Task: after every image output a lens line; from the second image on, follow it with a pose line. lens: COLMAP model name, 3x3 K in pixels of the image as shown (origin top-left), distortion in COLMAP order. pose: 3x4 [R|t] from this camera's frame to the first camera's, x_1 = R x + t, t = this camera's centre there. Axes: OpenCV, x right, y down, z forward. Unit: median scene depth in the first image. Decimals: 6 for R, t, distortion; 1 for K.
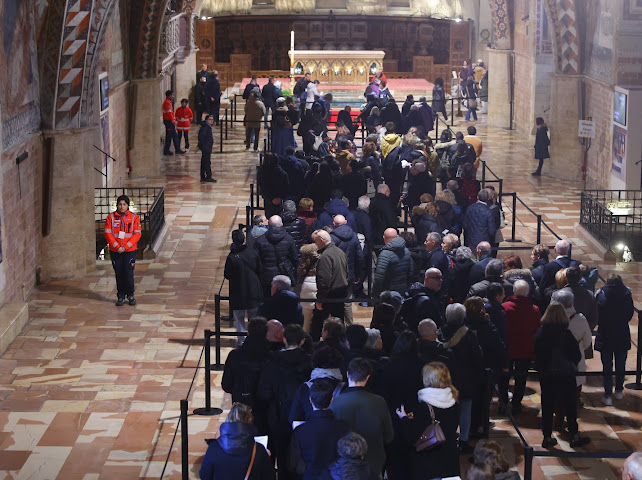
lens RADIAL K [[1666.4, 0, 297.3], [0, 1666.4, 211.2], [0, 0, 1]] dist [-0.082203, 0.000000]
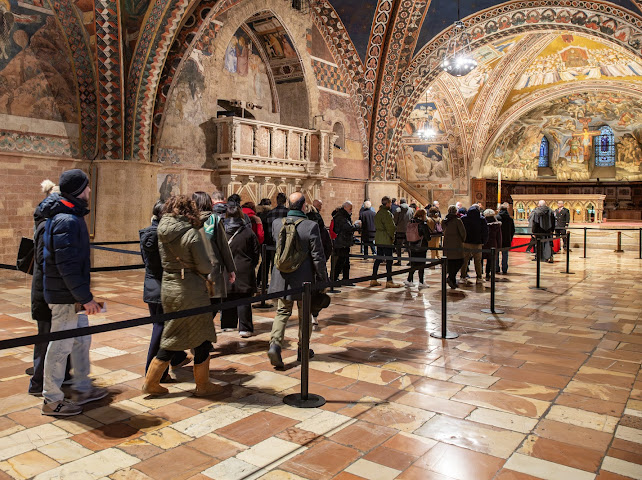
lens RADIAL K [[557.7, 0, 271.5], [0, 557.7, 204.3], [0, 0, 1]] dist [-0.107555, 0.071049]
pose [[0.757735, 0.003804, -0.652552, 0.221985], [-0.111875, 0.985935, -0.124161, -0.038186], [0.642901, 0.167085, 0.747503, 1.107238]]
